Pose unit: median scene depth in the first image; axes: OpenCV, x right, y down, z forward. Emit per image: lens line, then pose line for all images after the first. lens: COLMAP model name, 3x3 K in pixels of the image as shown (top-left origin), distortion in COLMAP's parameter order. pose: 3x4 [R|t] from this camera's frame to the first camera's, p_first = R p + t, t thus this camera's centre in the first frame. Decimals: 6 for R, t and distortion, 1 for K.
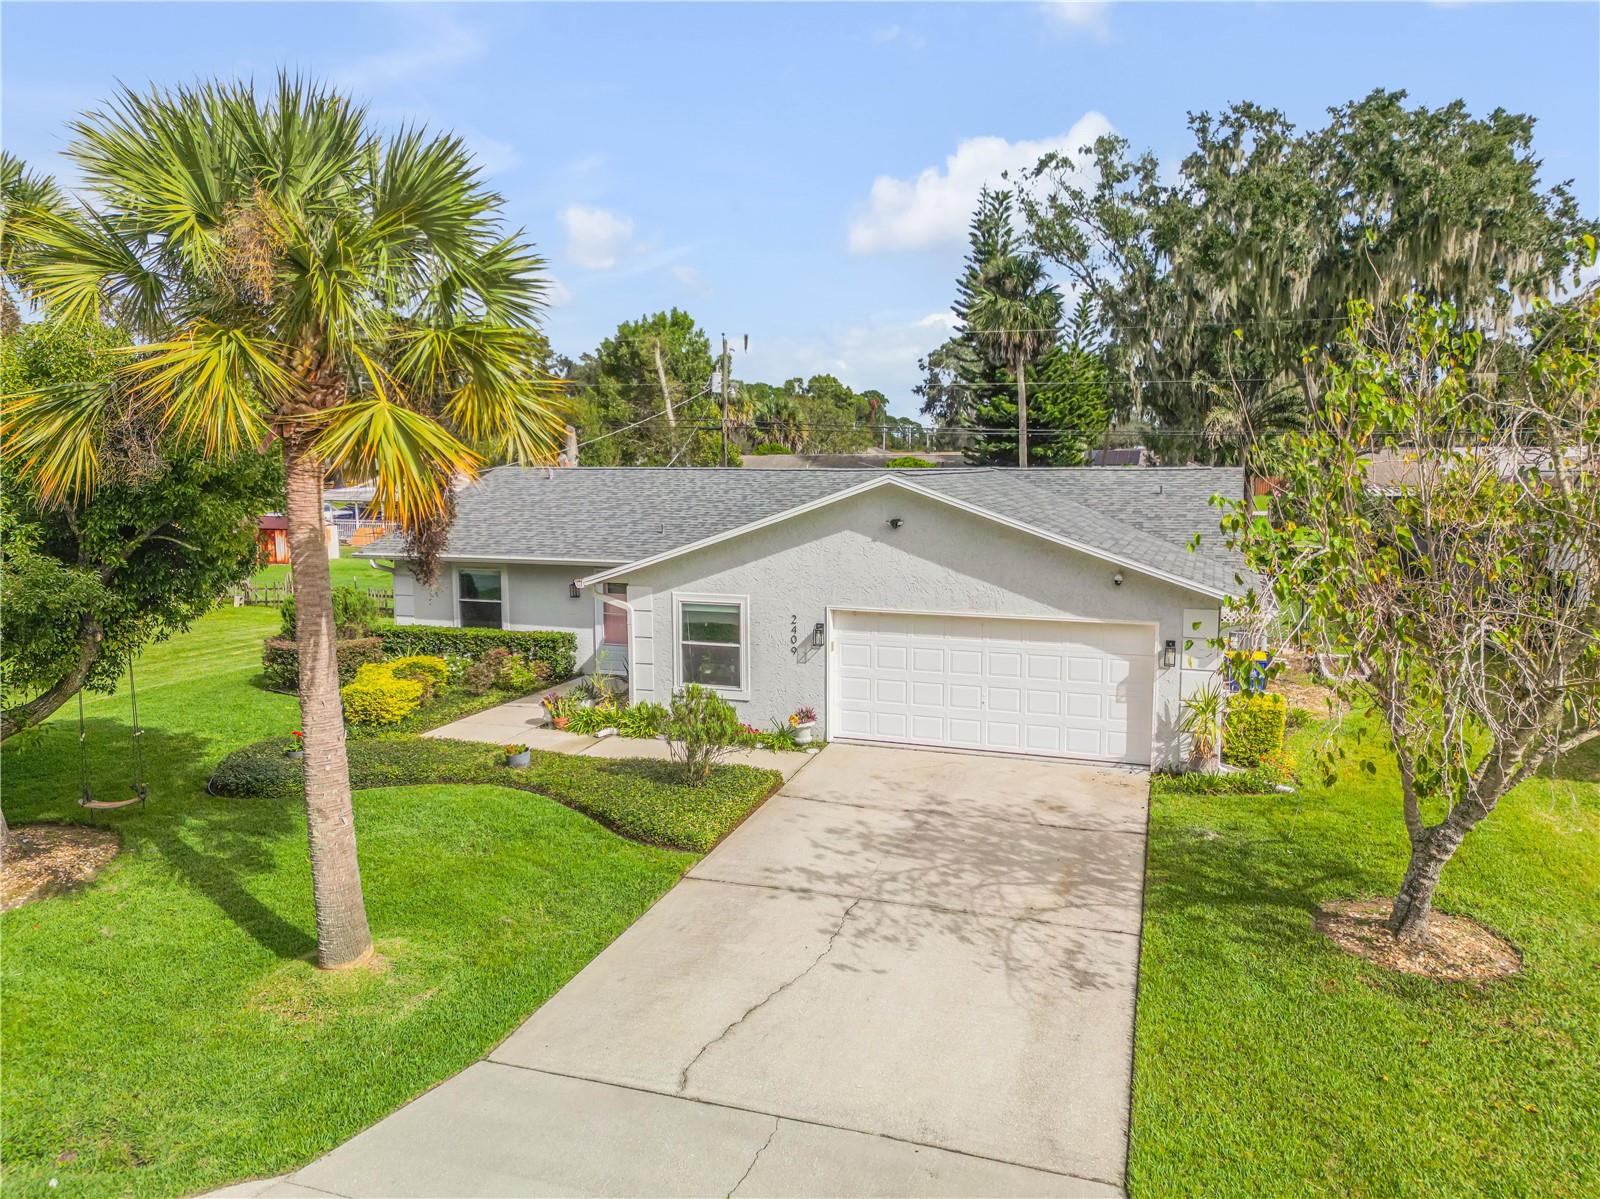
lens RADIAL K [[1135.5, 0, 794.2], [0, 1135.5, 604.1], [0, 0, 1]] dist [0.098840, -0.121694]
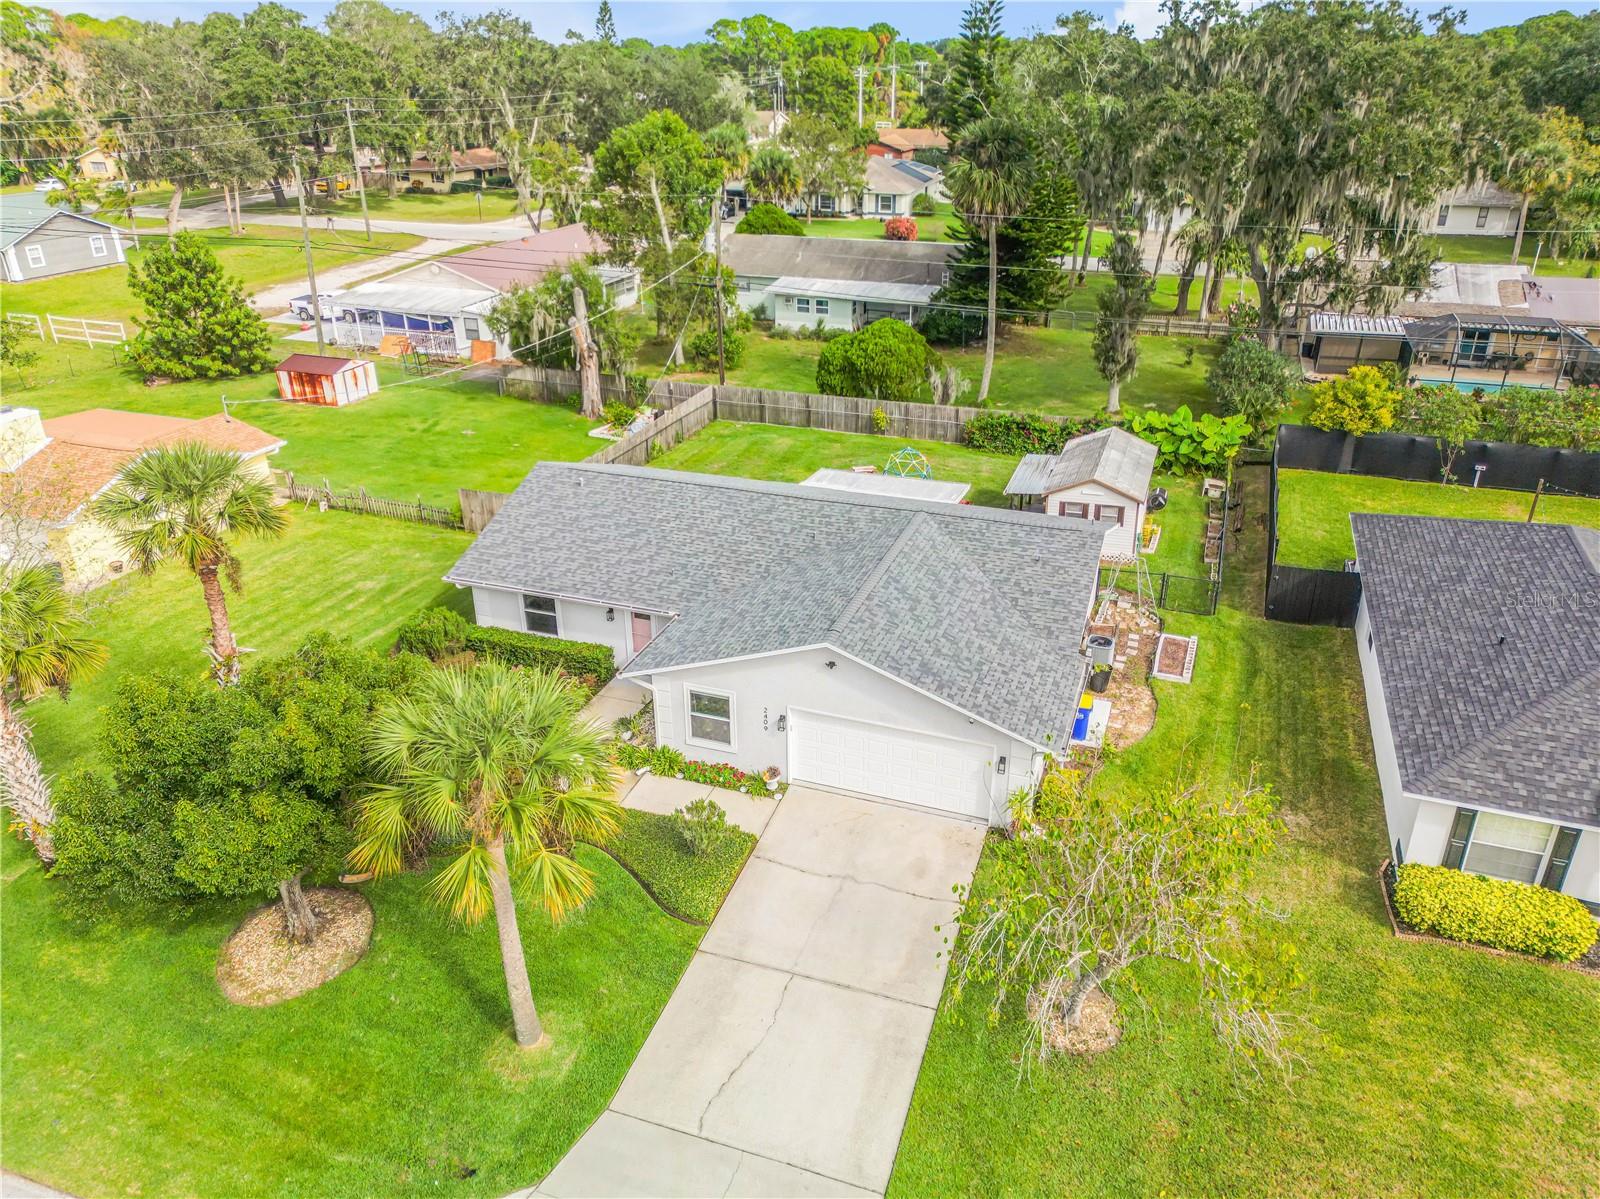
lens RADIAL K [[1135.5, 0, 794.2], [0, 1135.5, 604.1], [0, 0, 1]] dist [0.098840, -0.121694]
pose [[0.999980, -0.001376, -0.006104, 0.046146], [0.003271, 0.946601, 0.322392, -0.588937], [0.005334, -0.322406, 0.946587, -0.361933]]
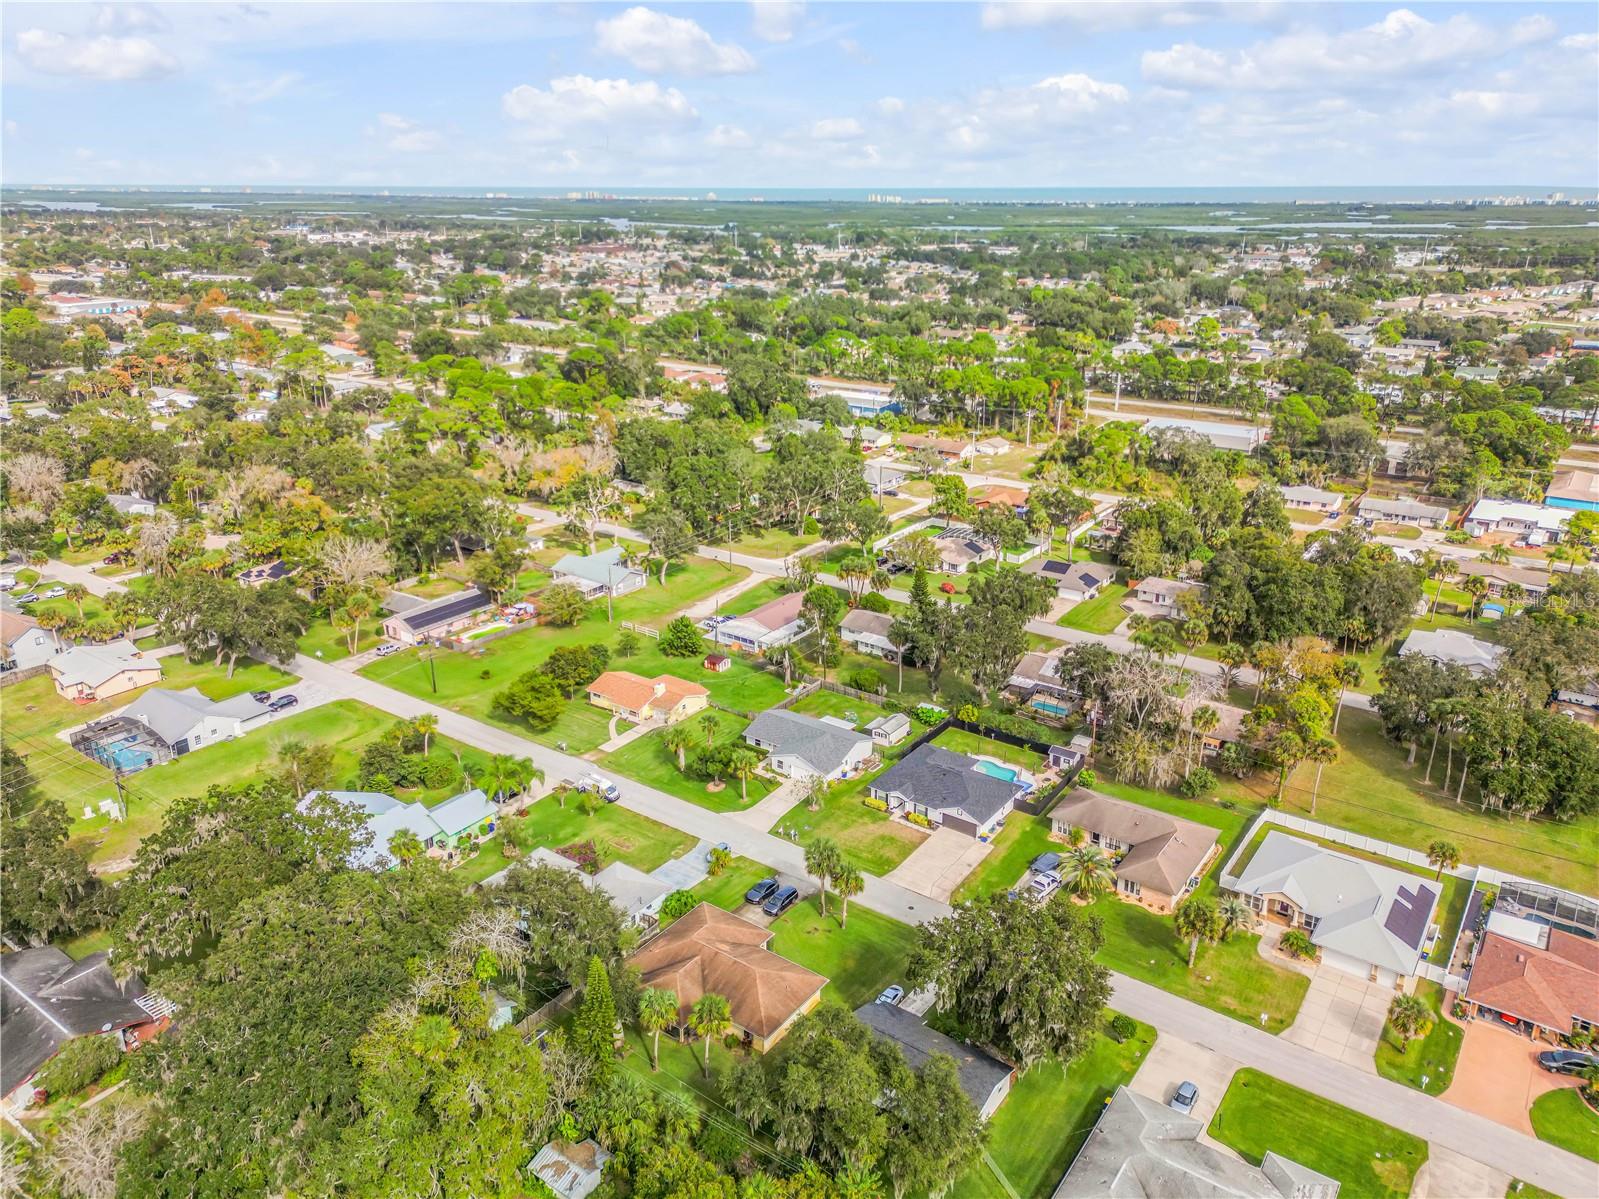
lens RADIAL K [[1134.8, 0, 793.7], [0, 1134.8, 604.1], [0, 0, 1]] dist [0.098840, -0.121694]
pose [[0.961145, 0.096902, -0.258475, 2.250649], [-0.035058, 0.971629, 0.233898, -3.333559], [0.273807, -0.215748, 0.937274, -7.186563]]
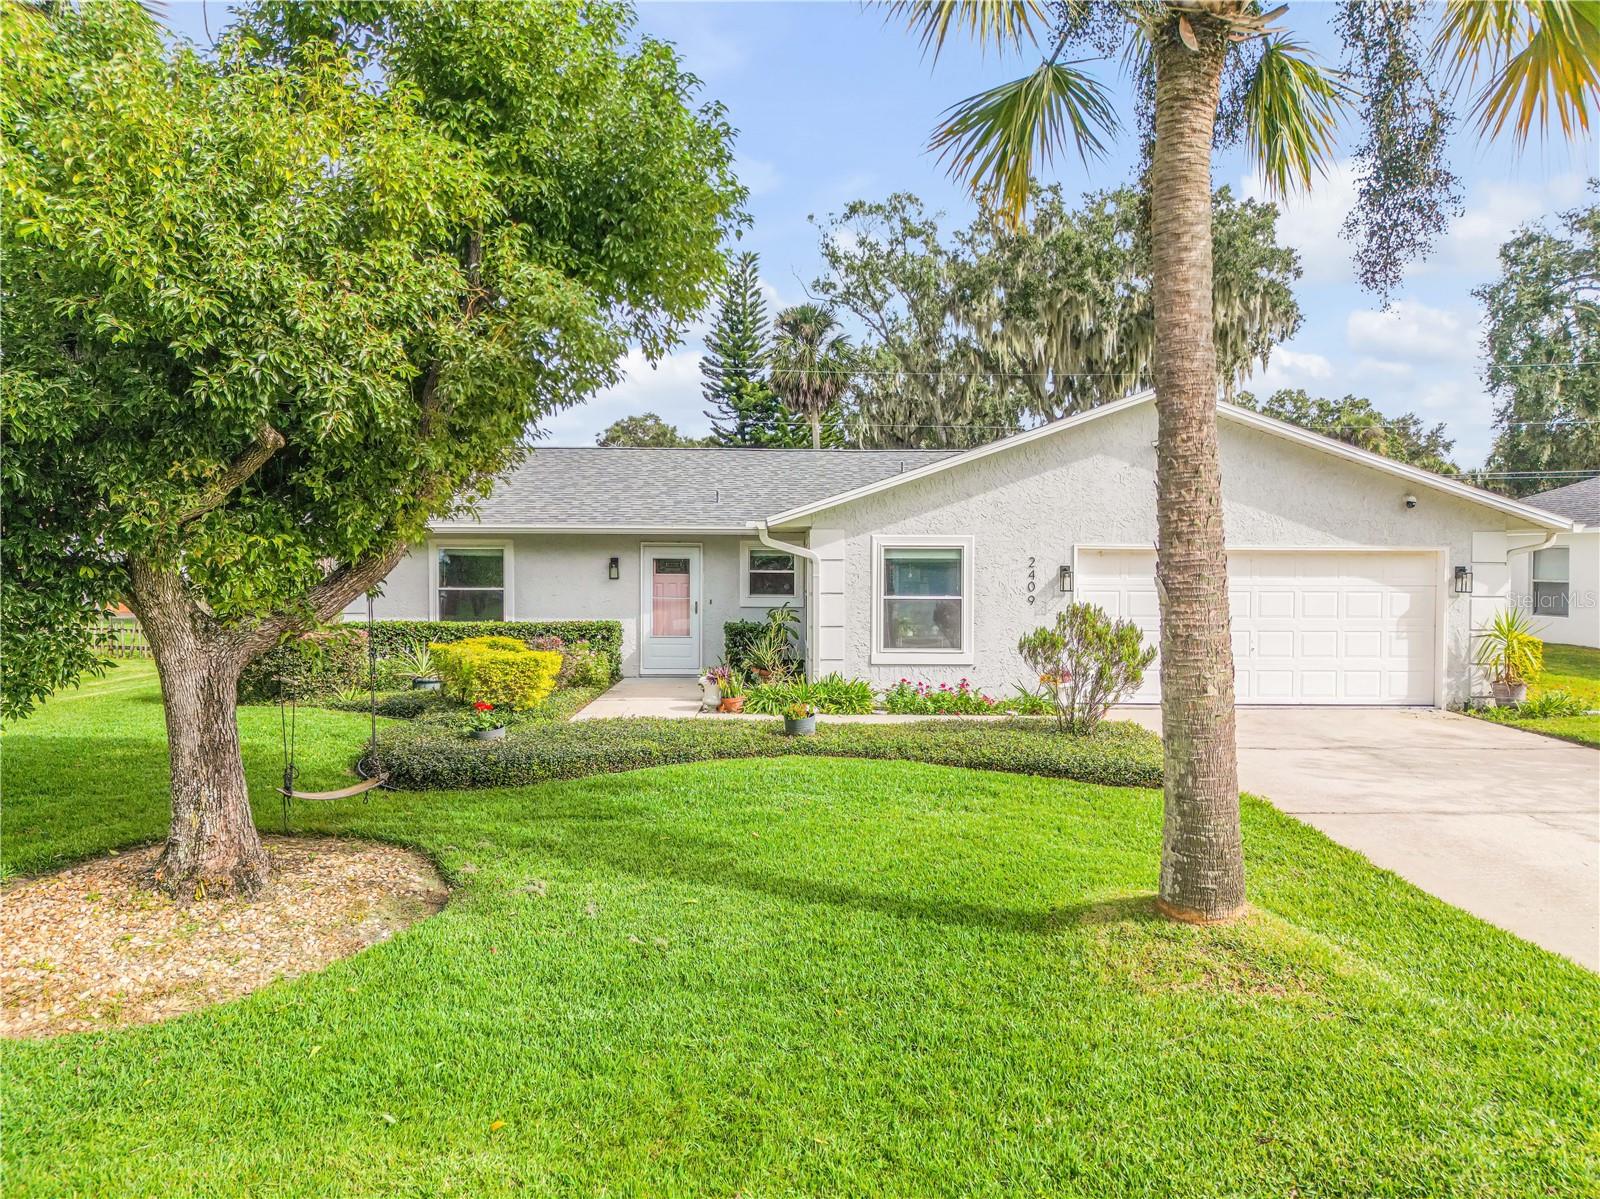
lens RADIAL K [[1135.5, 0, 794.2], [0, 1135.5, 604.1], [0, 0, 1]] dist [0.098840, -0.121694]
pose [[0.934156, -0.005088, 0.356828, -0.457195], [0.037896, 0.995659, -0.085013, 0.107484], [-0.354846, 0.092938, 0.930294, 0.275325]]
